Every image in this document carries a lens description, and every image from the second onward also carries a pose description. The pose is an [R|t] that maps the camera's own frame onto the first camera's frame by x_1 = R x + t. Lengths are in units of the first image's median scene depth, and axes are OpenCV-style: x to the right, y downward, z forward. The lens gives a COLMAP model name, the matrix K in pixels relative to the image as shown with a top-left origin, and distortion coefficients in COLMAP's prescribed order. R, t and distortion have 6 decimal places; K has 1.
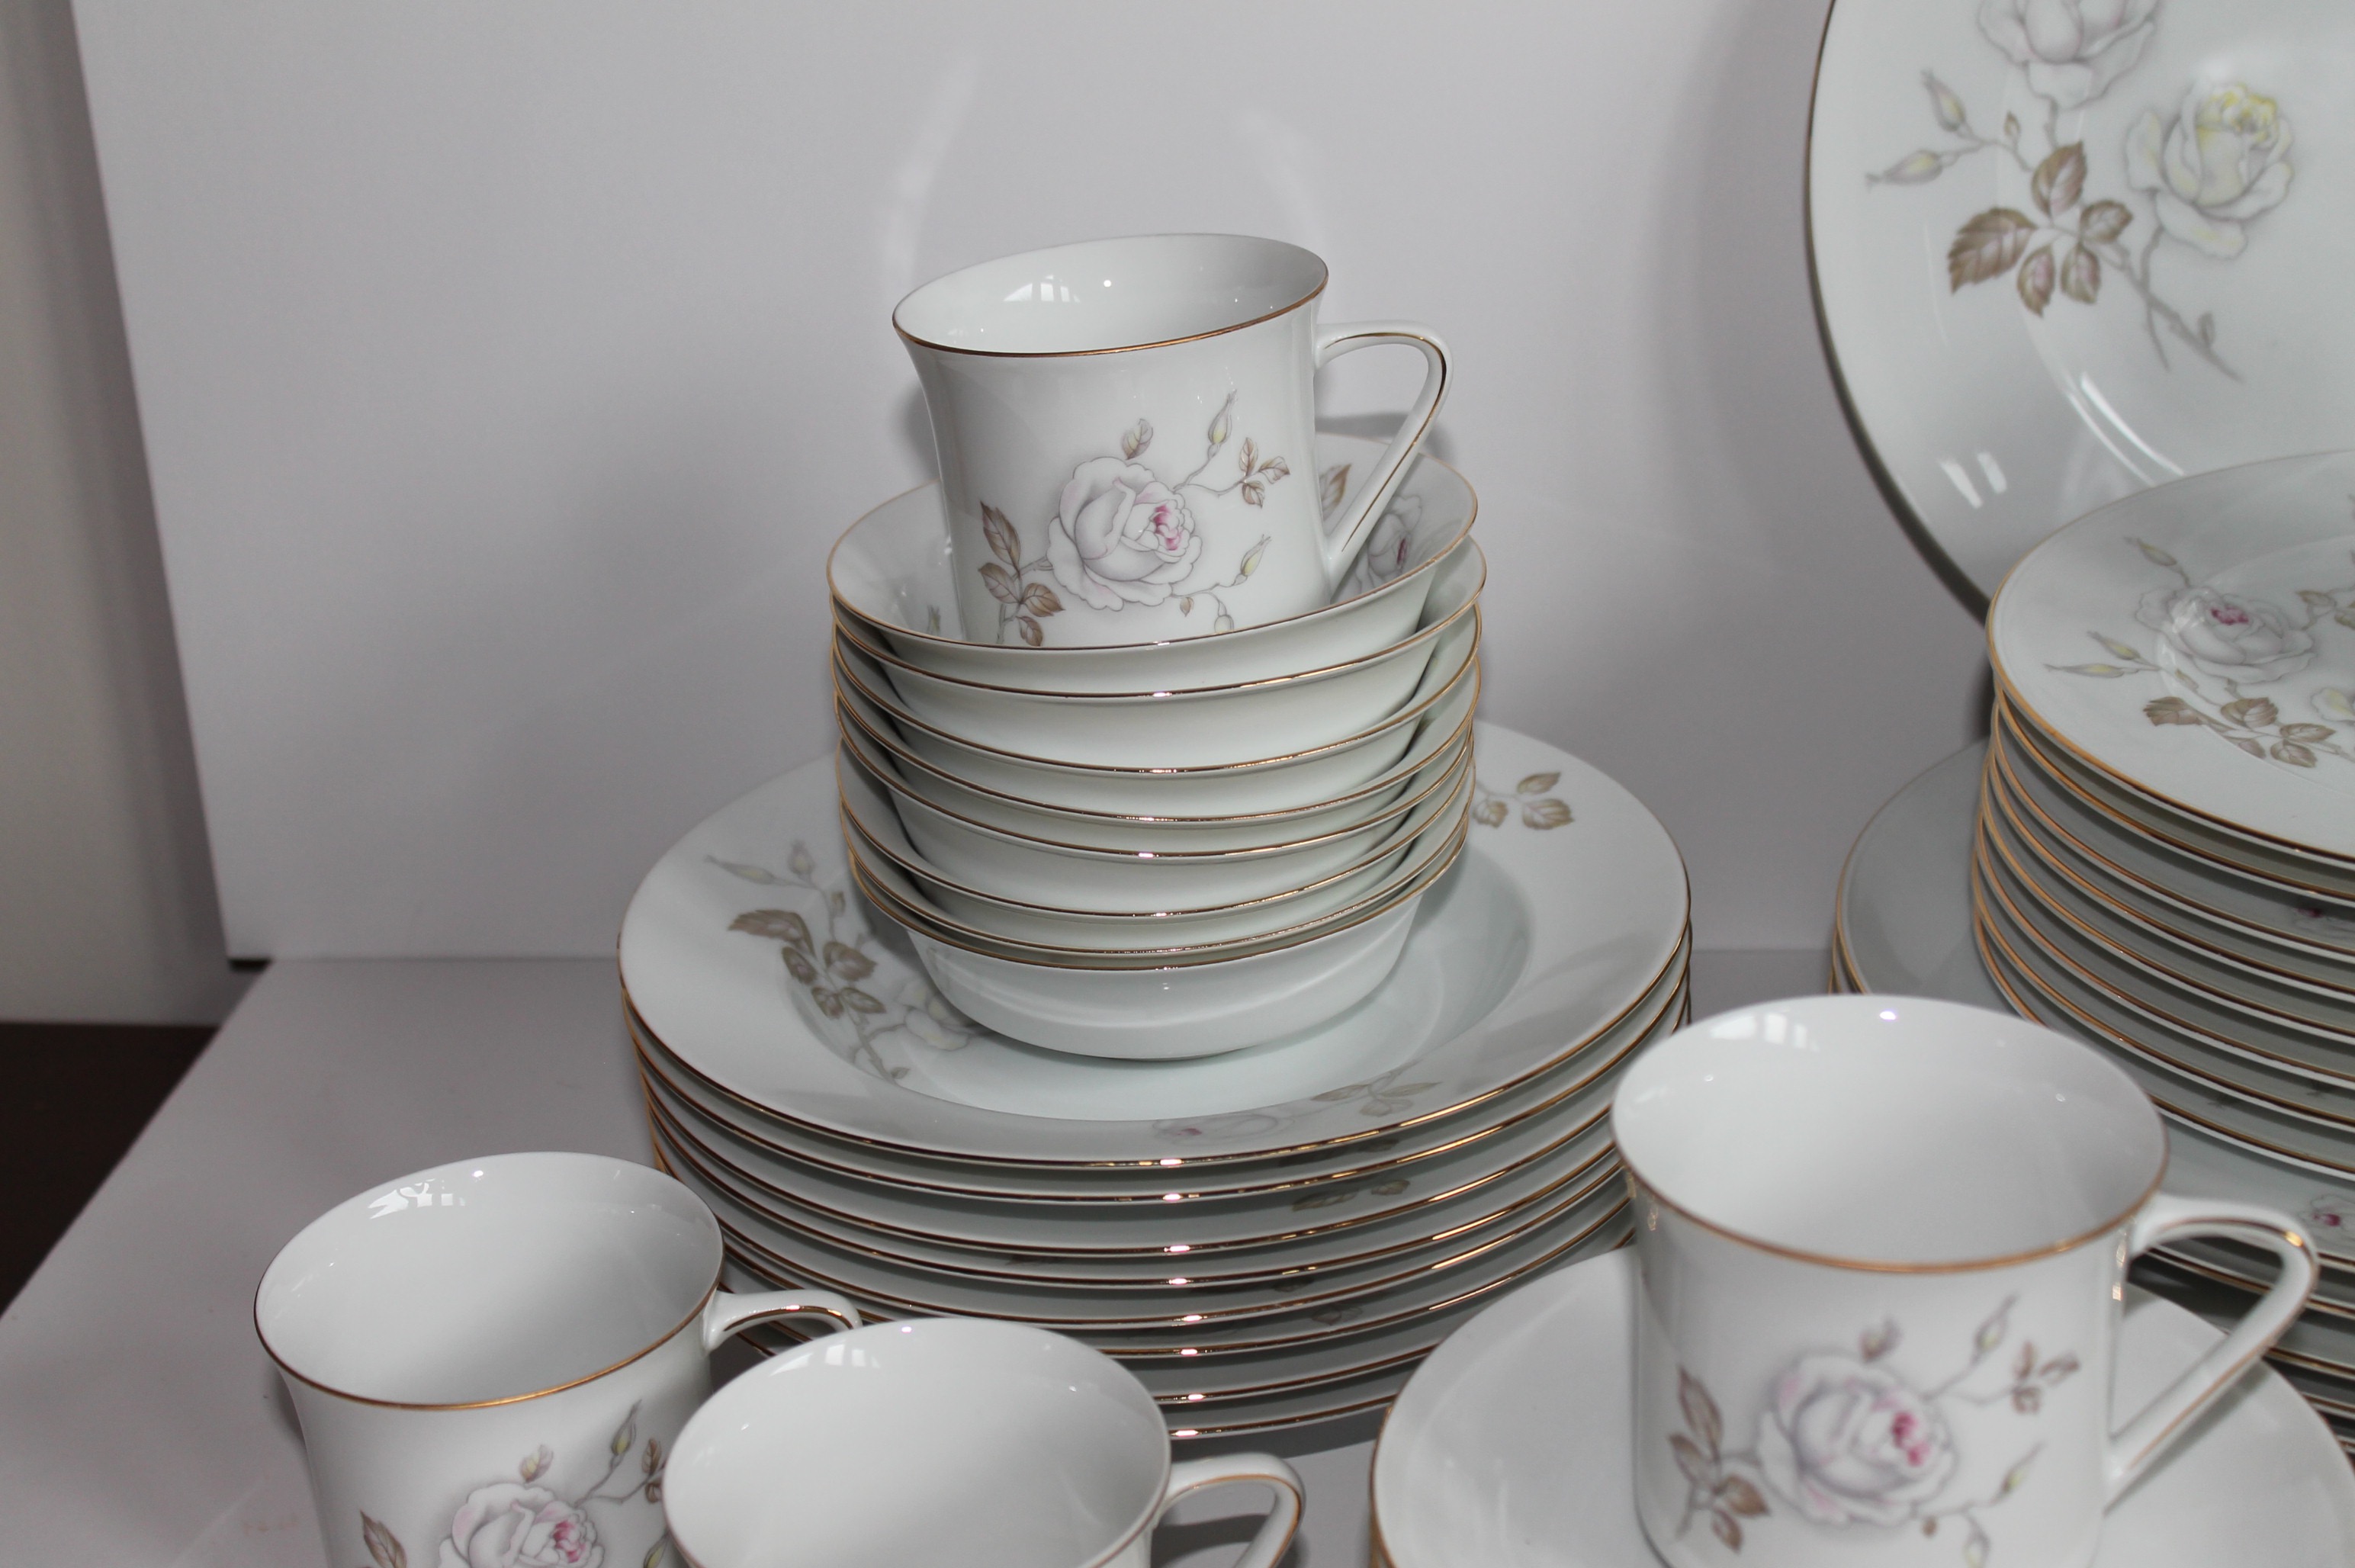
lens RADIAL K [[3540.3, 0, 1177.5], [0, 3540.3, 784.0], [0, 0, 1]] dist [-0.036969, 0.167693]
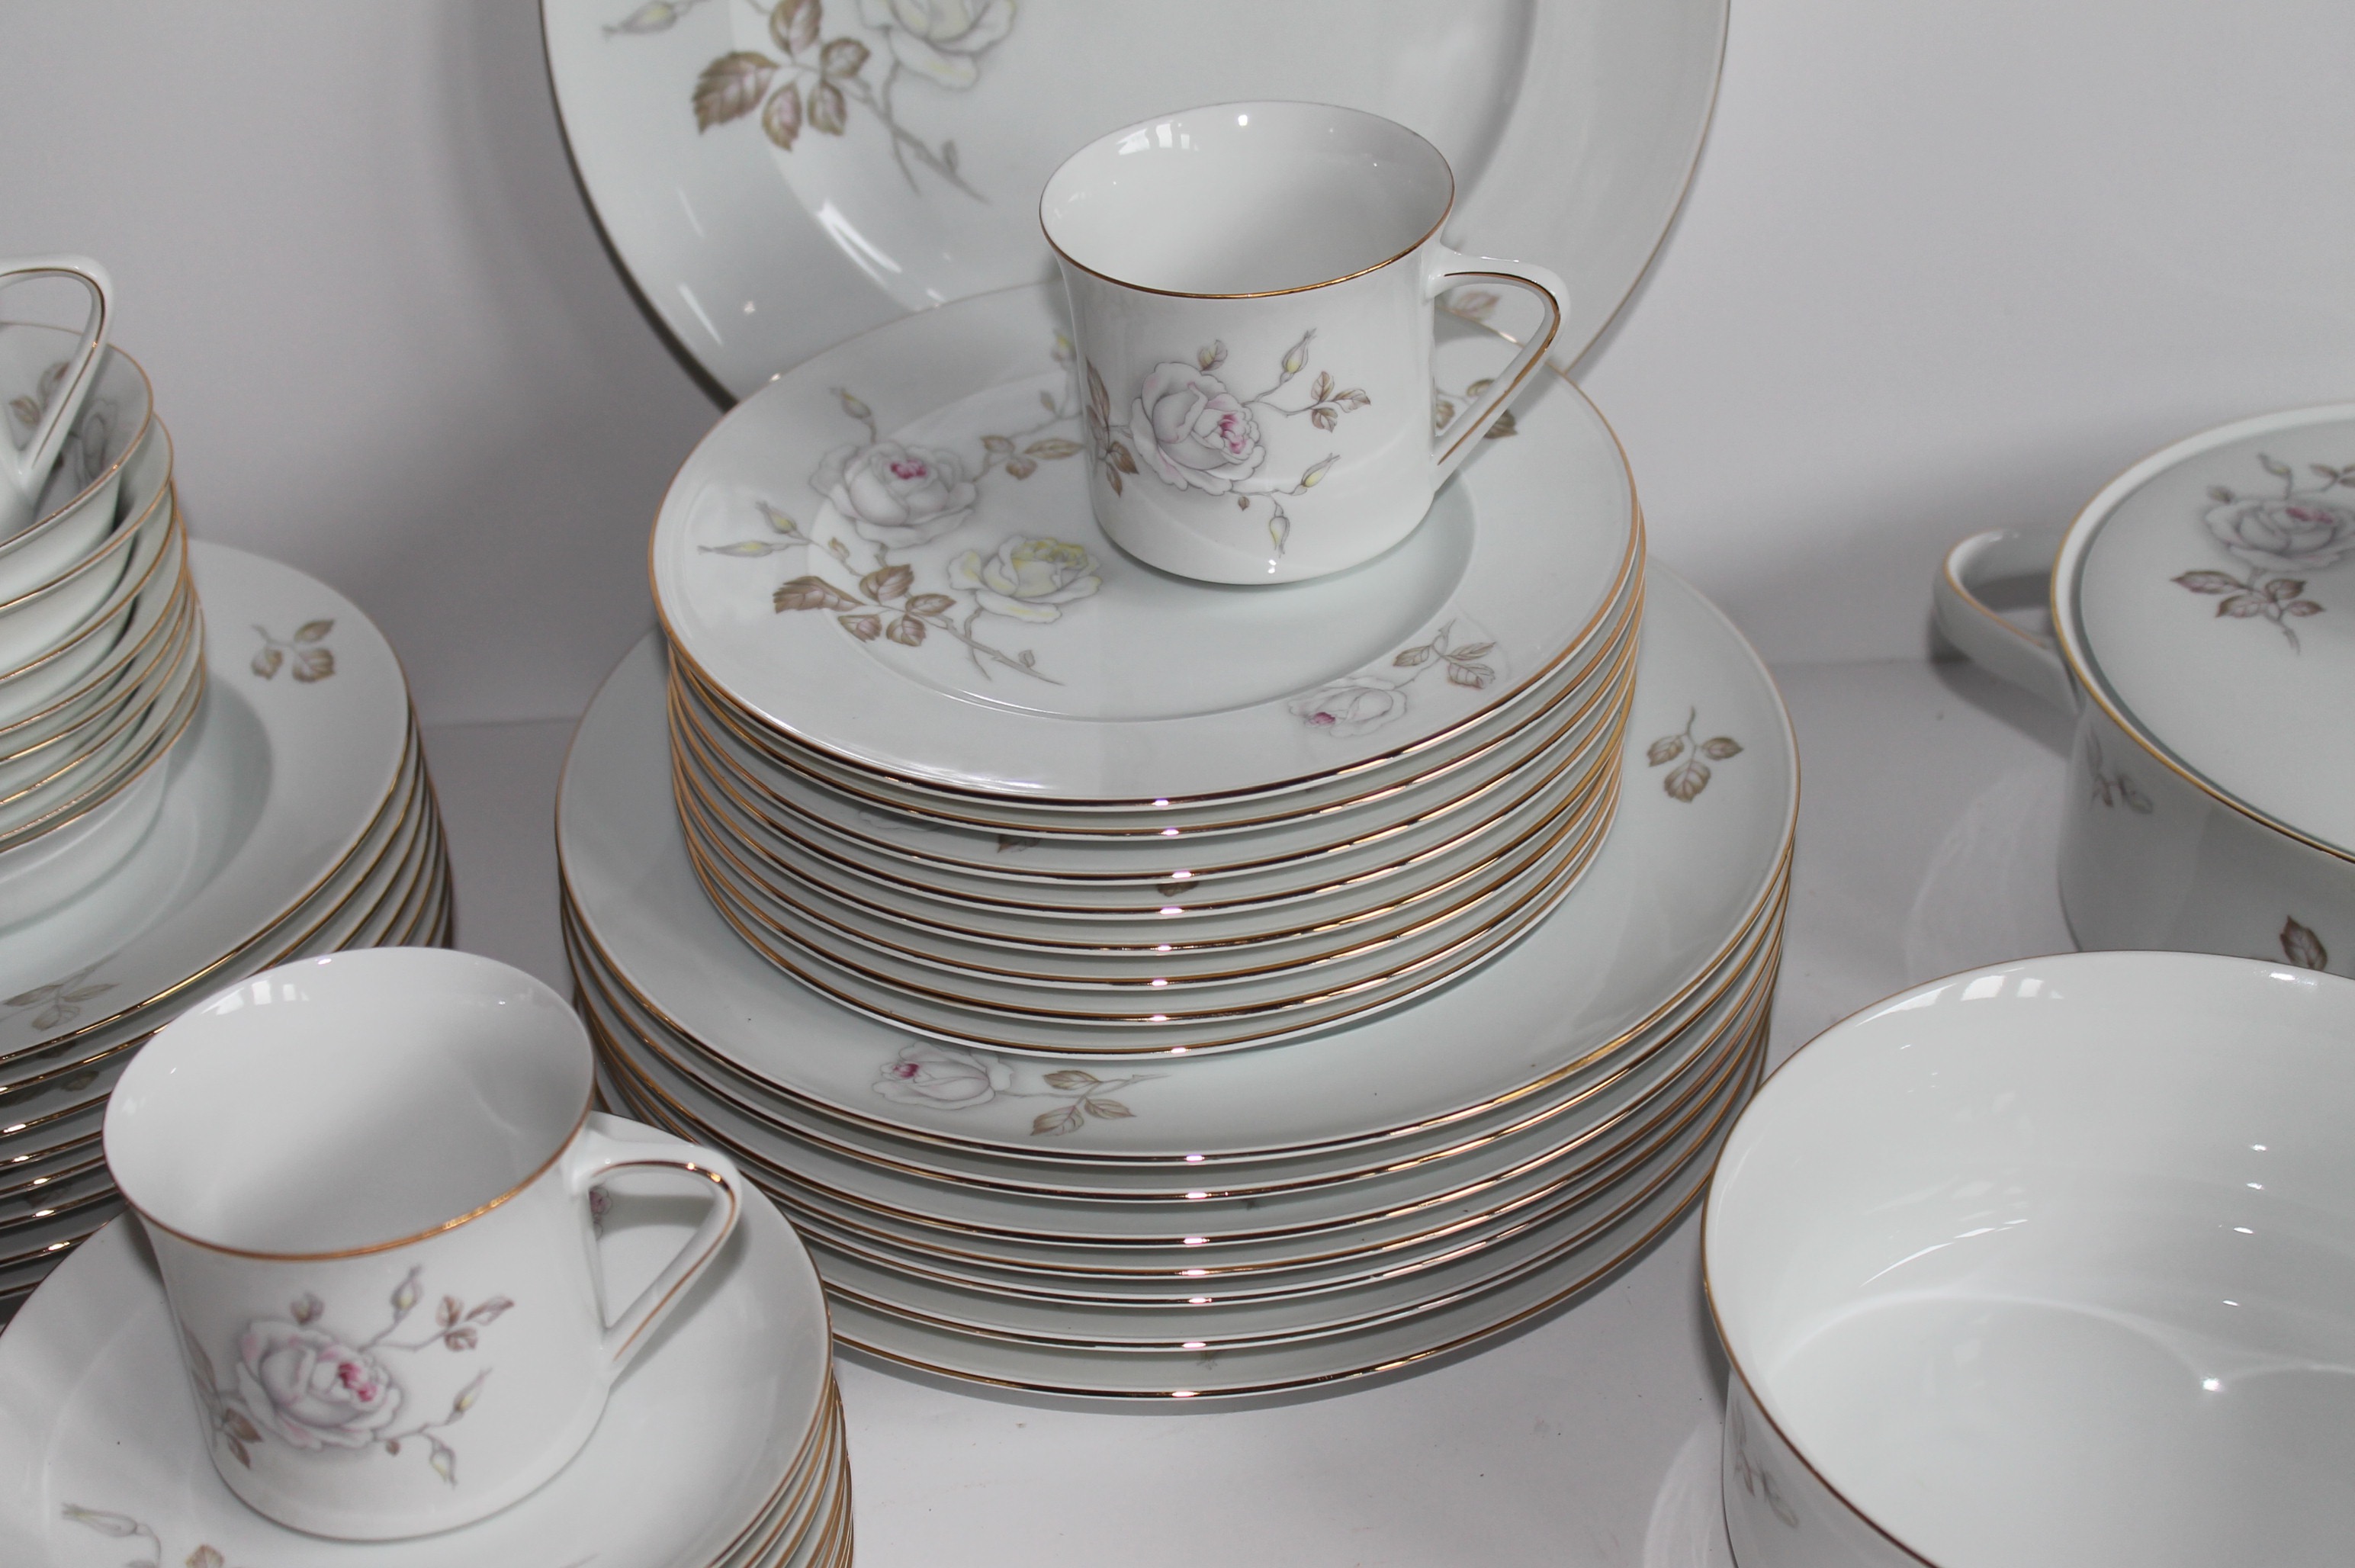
lens RADIAL K [[3540.3, 0, 1177.5], [0, 3540.3, 784.0], [0, 0, 1]] dist [-0.036969, 0.167693]
pose [[0.991668, -0.058782, 0.114627, 0.262227], [0.038309, 0.984132, 0.173252, -0.144148], [-0.122992, -0.167417, 0.978184, -0.088830]]
